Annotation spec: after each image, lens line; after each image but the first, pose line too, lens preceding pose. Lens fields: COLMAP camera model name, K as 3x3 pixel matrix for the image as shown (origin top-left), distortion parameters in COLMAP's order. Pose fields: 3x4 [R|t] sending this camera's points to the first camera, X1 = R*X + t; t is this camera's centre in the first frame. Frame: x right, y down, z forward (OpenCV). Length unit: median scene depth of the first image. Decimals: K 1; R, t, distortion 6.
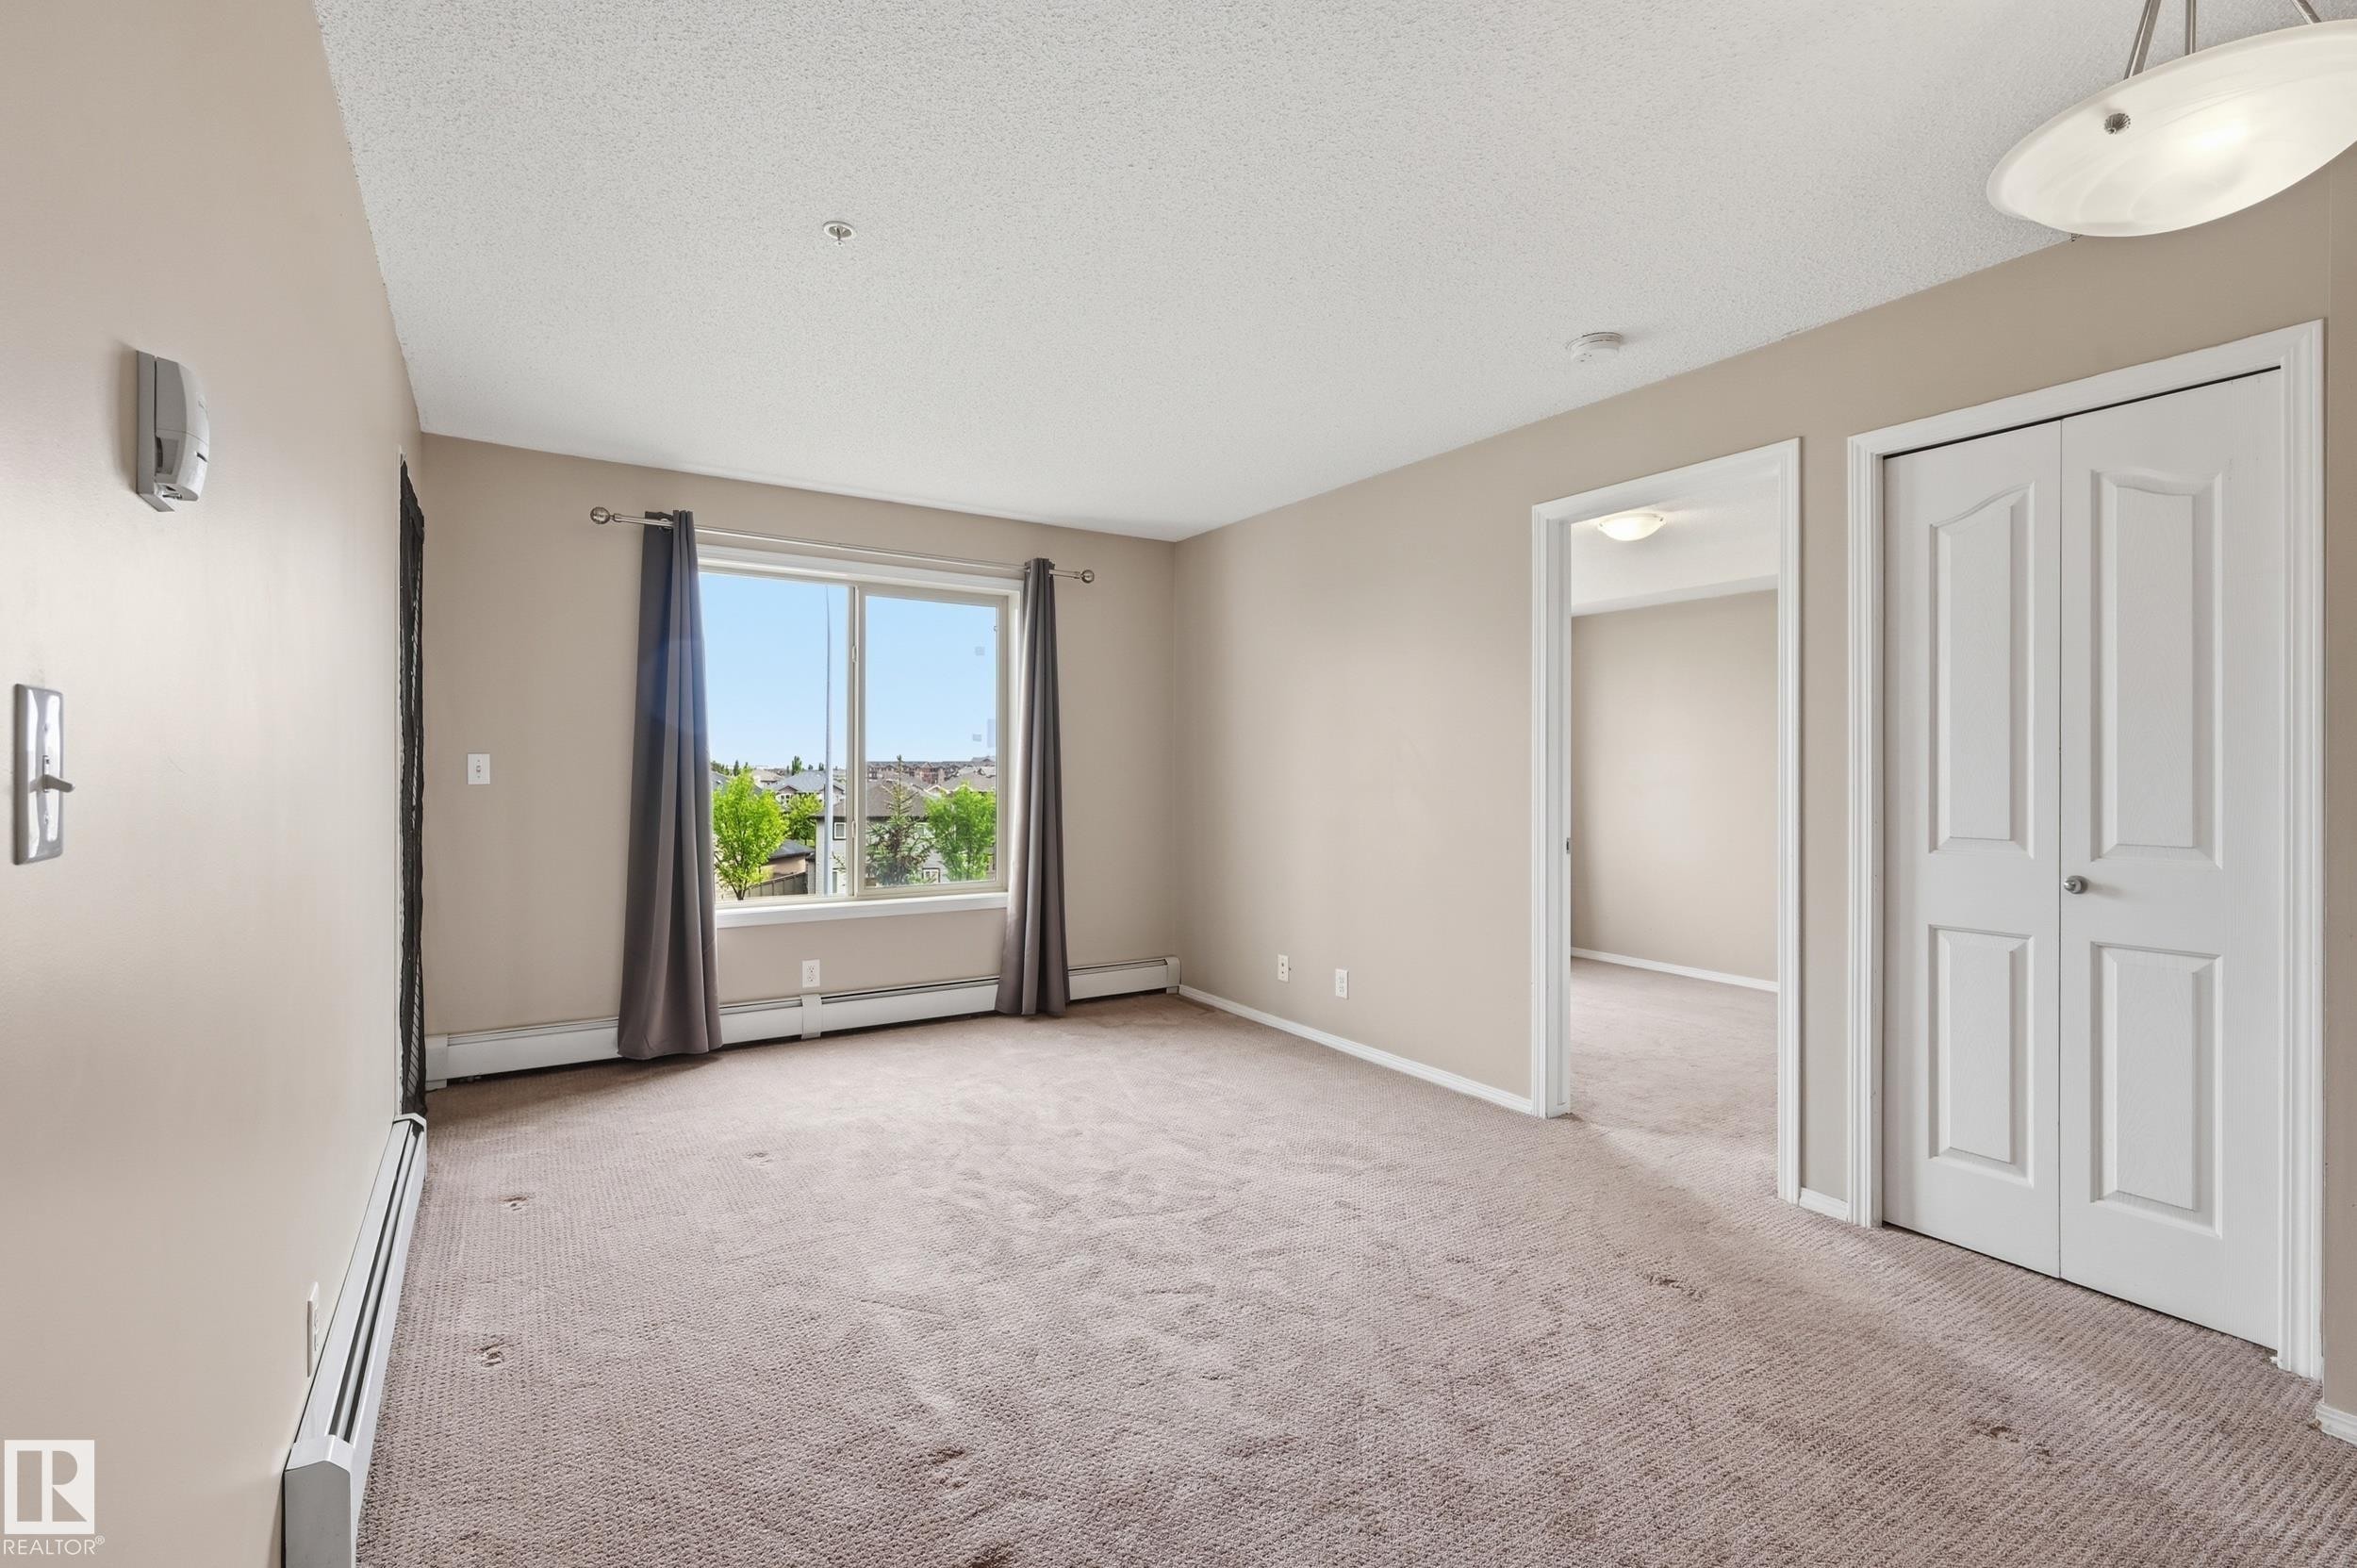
lens RADIAL K [[1052.2, 0, 1171.3], [0, 1052.2, 766.9], [0, 0, 1]] dist [0.001679, 0.000432]
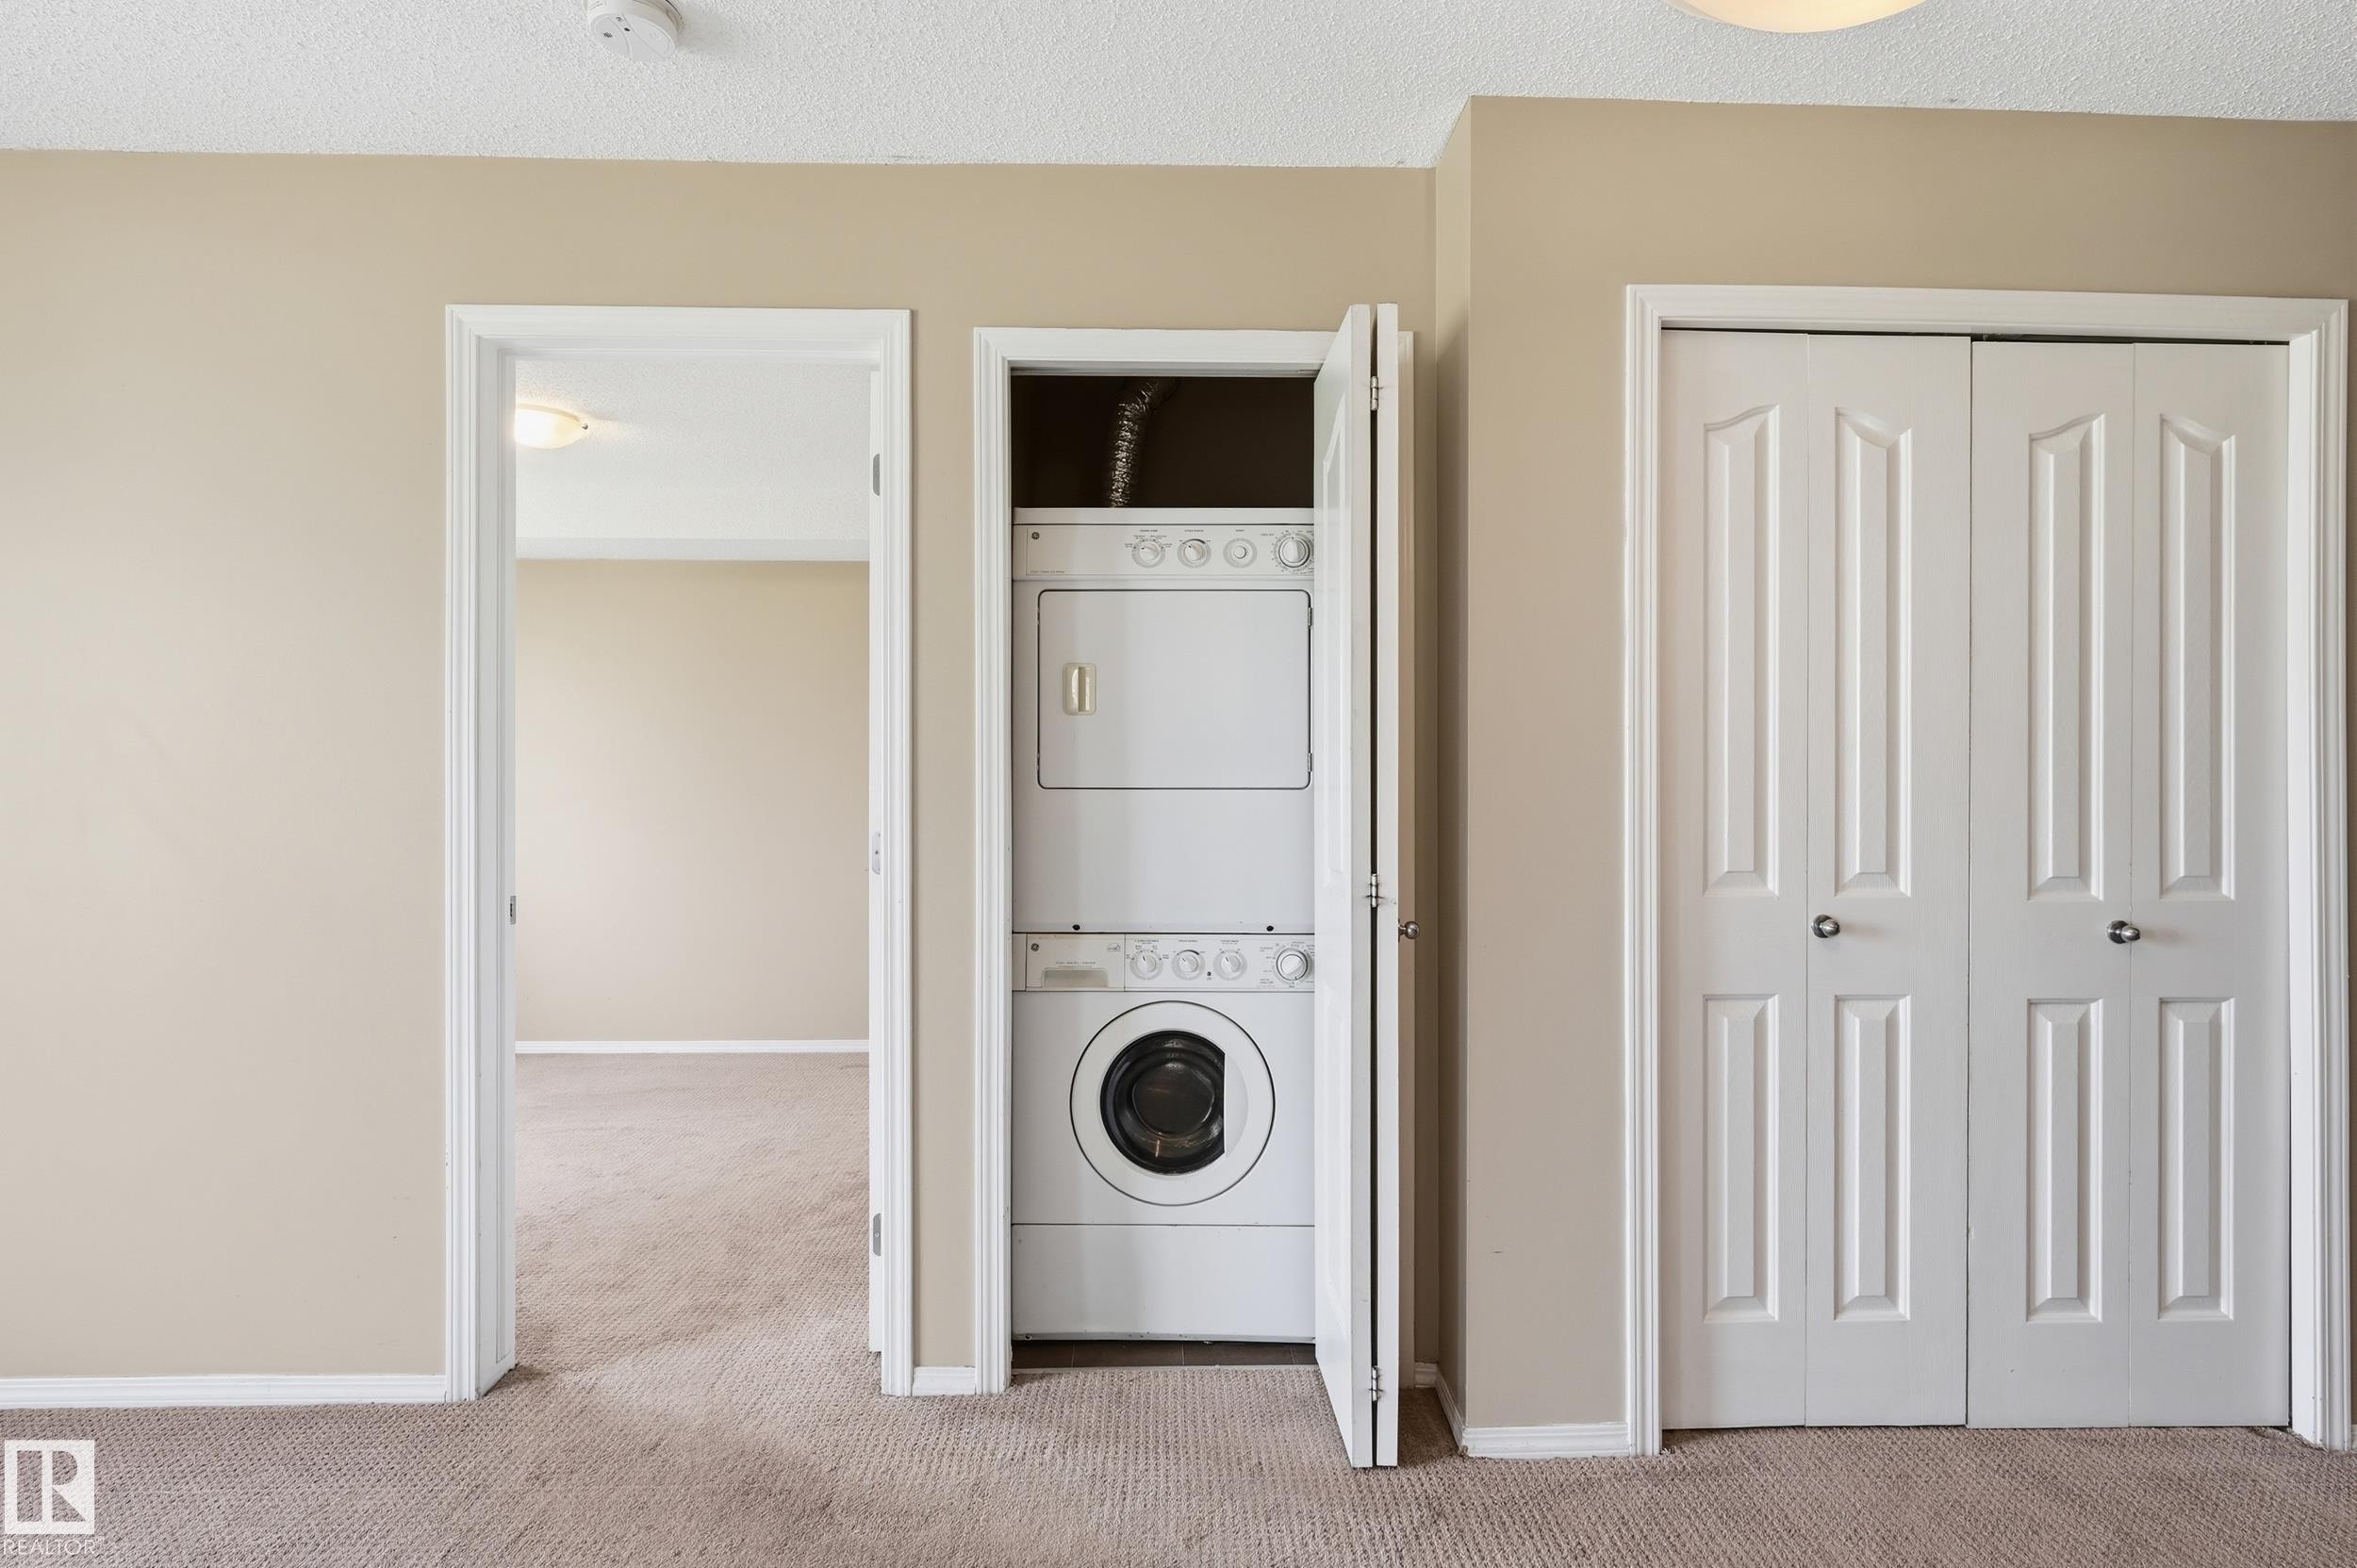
lens RADIAL K [[1092.7, 0, 1178.5], [0, 1092.7, 784.0], [0, 0, 1]] dist [-0.000571, 0.000056]
pose [[0.509331, 0.006319, 0.860548, 0.042418], [-0.002073, 0.999979, -0.006115, 0.009301], [-0.860568, 0.001331, 0.509333, 0.364960]]
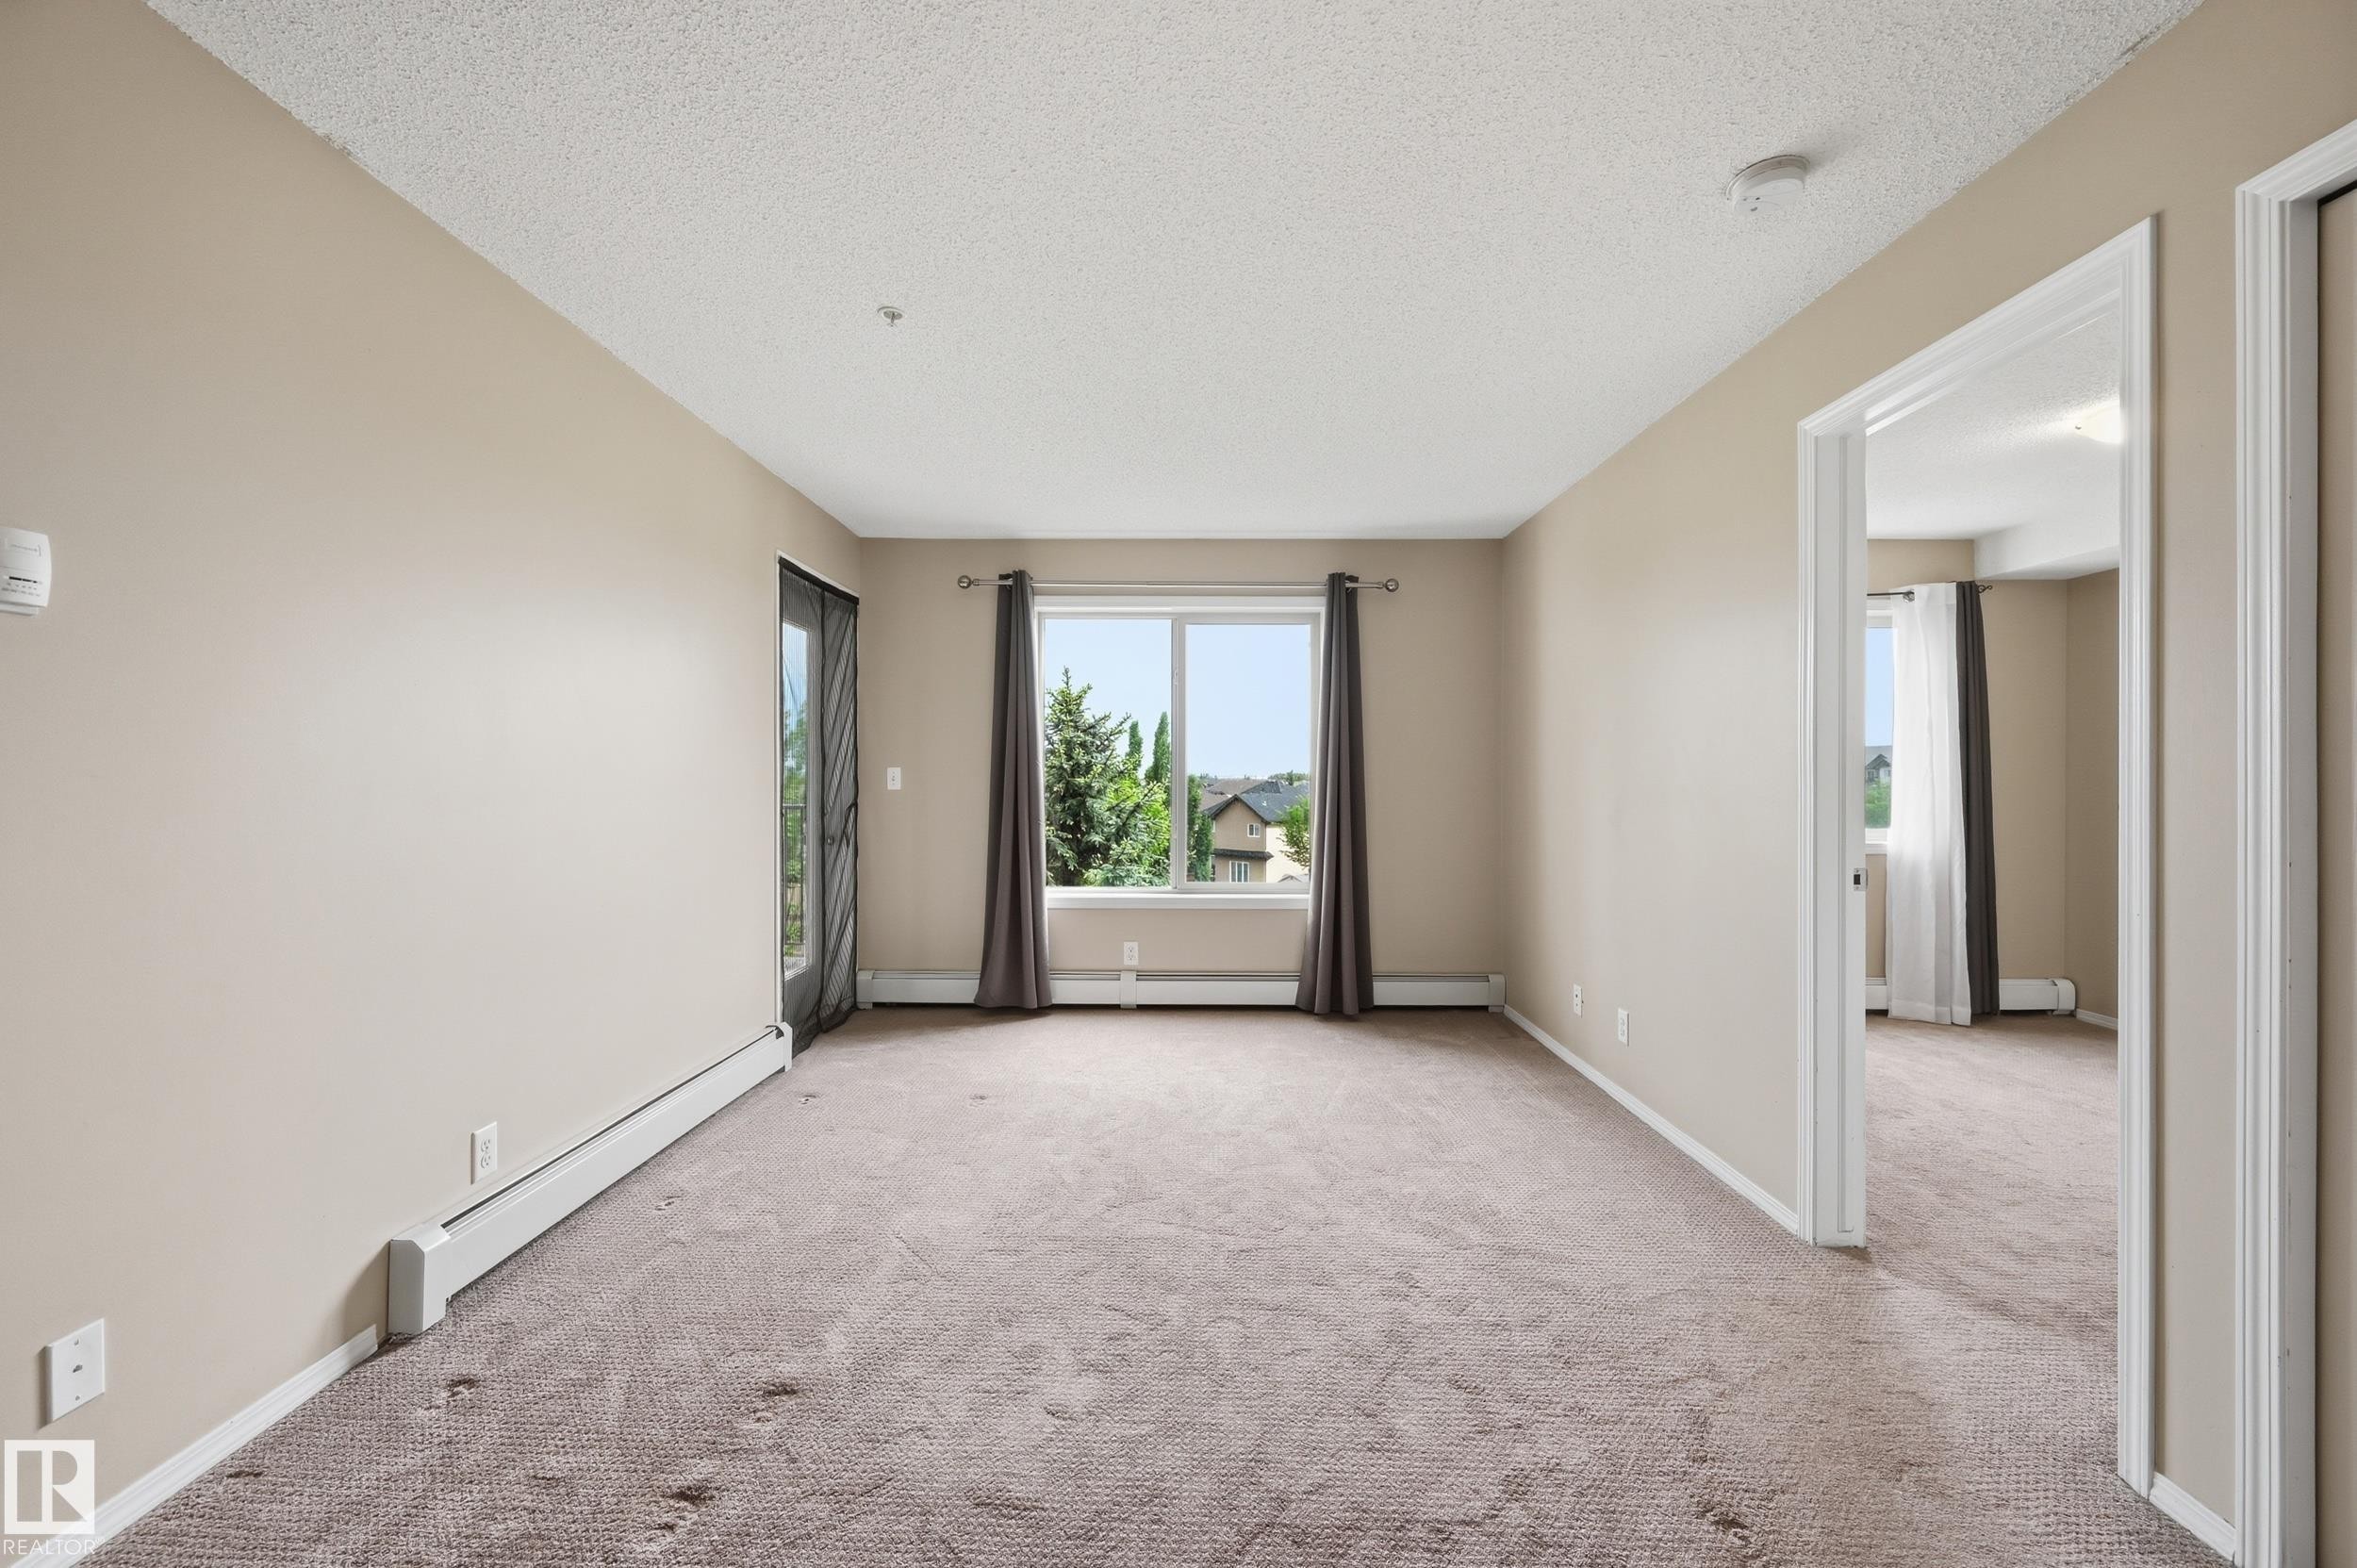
lens RADIAL K [[938.0, 0, 1179.6], [0, 938.0, 776.9], [0, 0, 1]] dist [-0.000330, 0.000119]
pose [[0.836426, -0.004554, -0.548061, 0.331552], [0.003575, 0.999990, -0.002853, 0.004990], [0.548068, 0.000427, 0.836434, 0.195132]]
